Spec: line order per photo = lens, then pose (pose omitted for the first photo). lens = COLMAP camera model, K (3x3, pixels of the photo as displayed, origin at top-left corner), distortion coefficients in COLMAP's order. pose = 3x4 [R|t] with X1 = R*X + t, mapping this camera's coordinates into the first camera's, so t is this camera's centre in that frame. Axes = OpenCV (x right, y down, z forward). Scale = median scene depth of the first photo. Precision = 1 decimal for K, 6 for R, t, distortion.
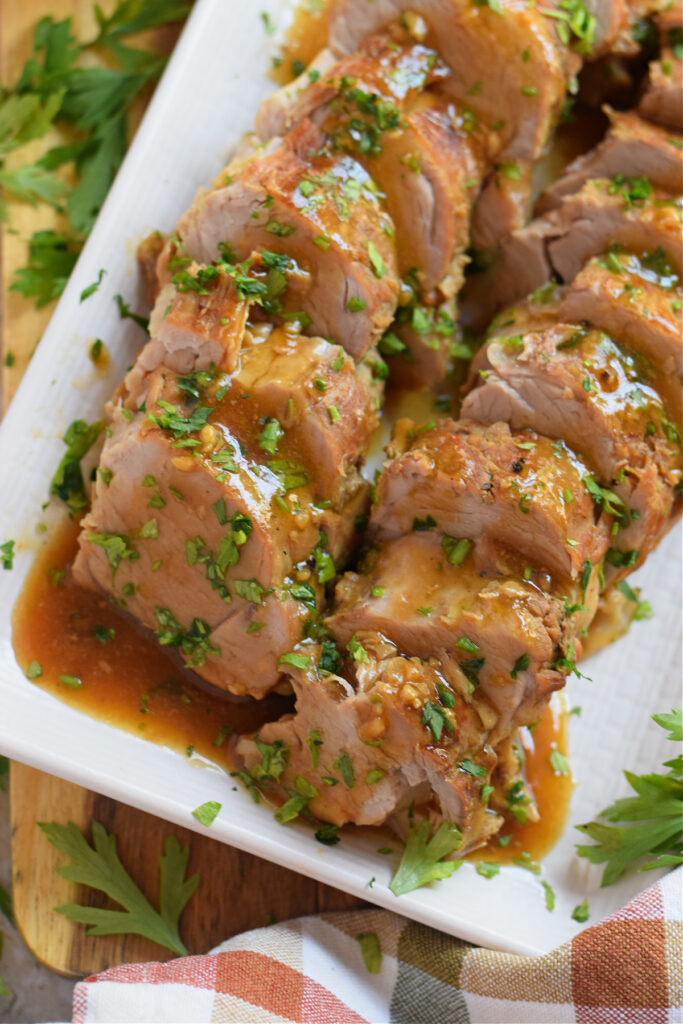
lens RADIAL K [[2441.0, 0, 381.6], [0, 2441.0, 512.3], [0, 0, 1]] dist [-0.032994, -0.659204]
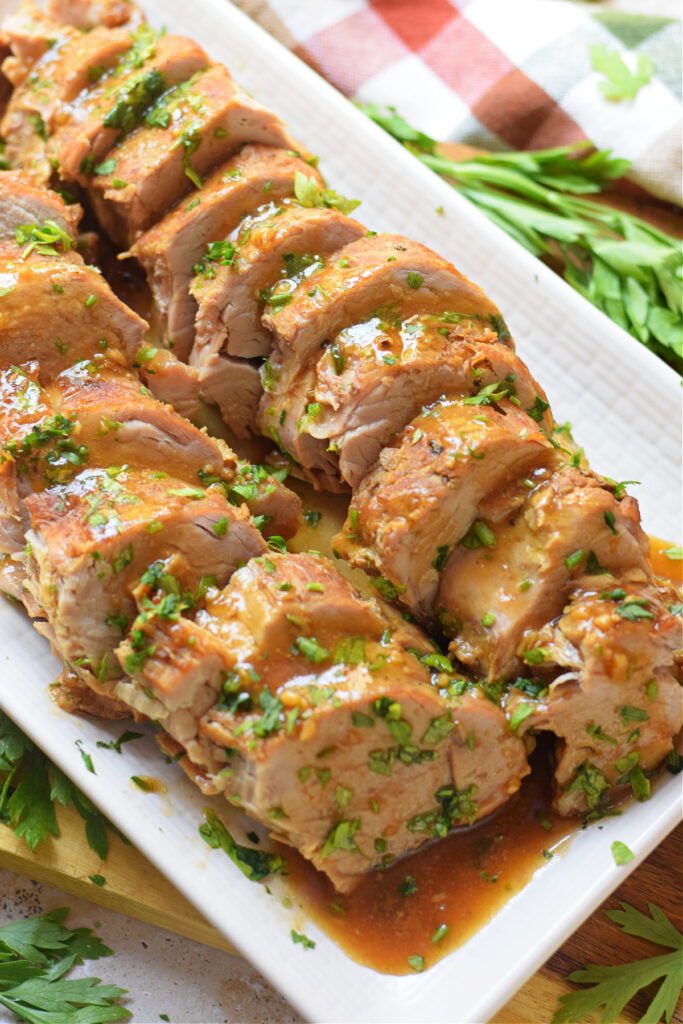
lens RADIAL K [[2441.0, 0, 381.6], [0, 2441.0, 512.3], [0, 0, 1]] dist [-0.032994, -0.659204]
pose [[0.397902, -0.878800, 0.263409, -0.250982], [0.894895, 0.435030, 0.099558, -0.130507], [-0.202082, 0.196109, 0.959533, -0.002178]]
